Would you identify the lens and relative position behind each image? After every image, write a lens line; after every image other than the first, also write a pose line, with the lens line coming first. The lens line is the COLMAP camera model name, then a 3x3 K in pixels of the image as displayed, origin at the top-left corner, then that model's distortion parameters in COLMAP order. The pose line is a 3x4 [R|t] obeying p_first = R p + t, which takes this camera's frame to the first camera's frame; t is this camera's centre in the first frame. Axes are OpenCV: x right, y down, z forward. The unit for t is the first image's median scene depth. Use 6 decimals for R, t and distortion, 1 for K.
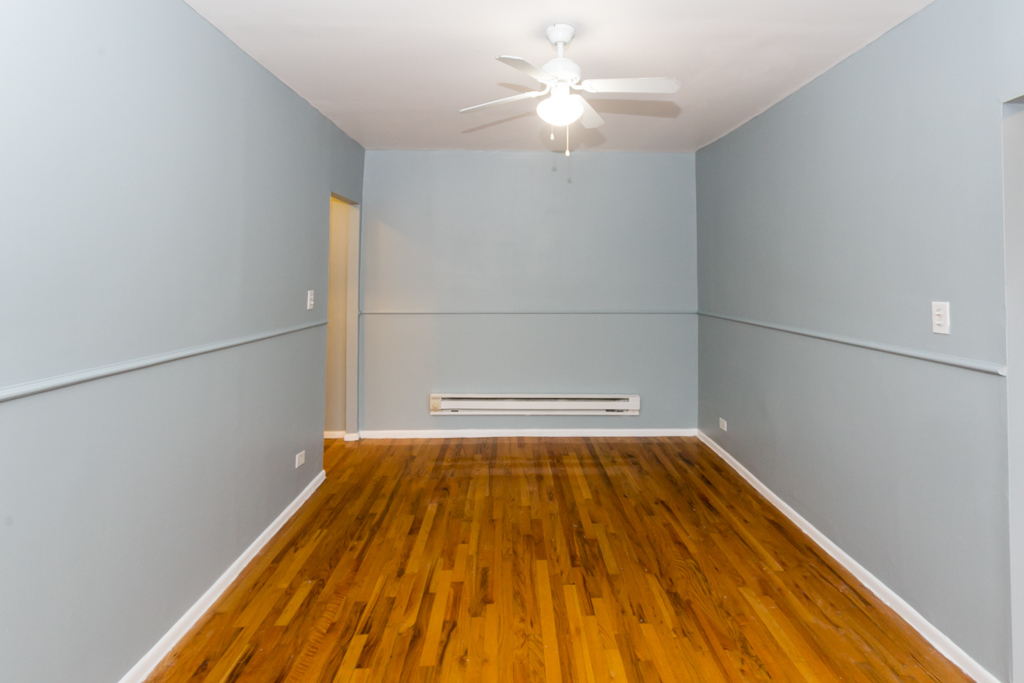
lens RADIAL K [[541.9, 0, 496.2], [0, 541.9, 227.0], [0, 0, 1]] dist [-0.001685, 0.000947]
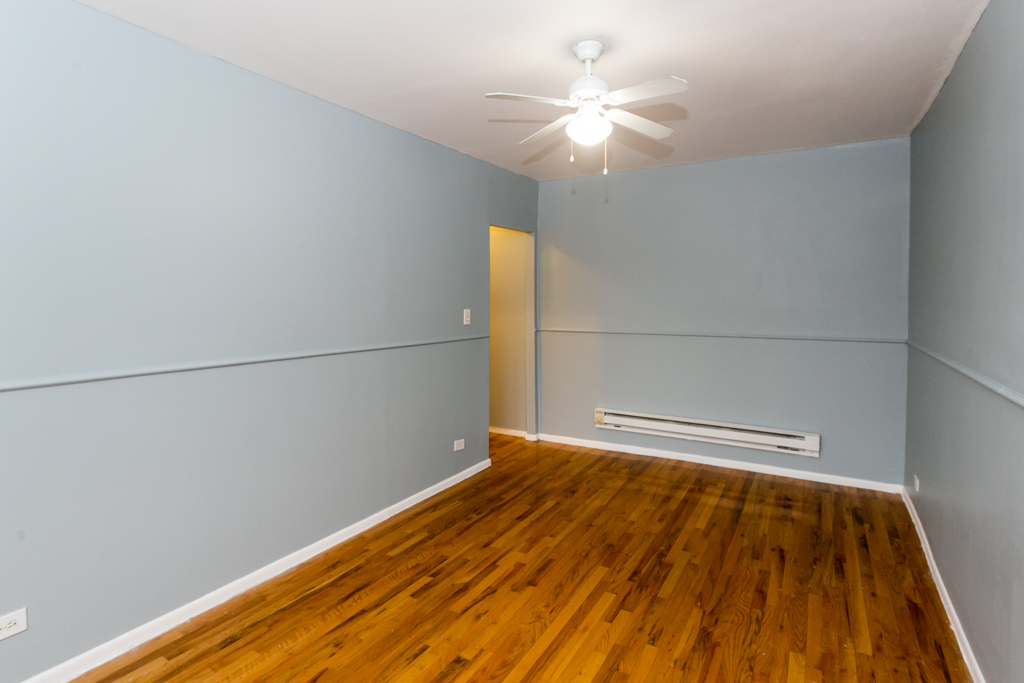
lens RADIAL K [[526.7, 0, 489.7], [0, 526.7, 286.1], [0, 0, 1]] dist [-0.002528, 0.000953]
pose [[0.846465, -0.014530, -0.532247, 0.437817], [0.050236, 0.997348, 0.052667, 0.010400], [0.530070, -0.071319, 0.844949, 0.063366]]
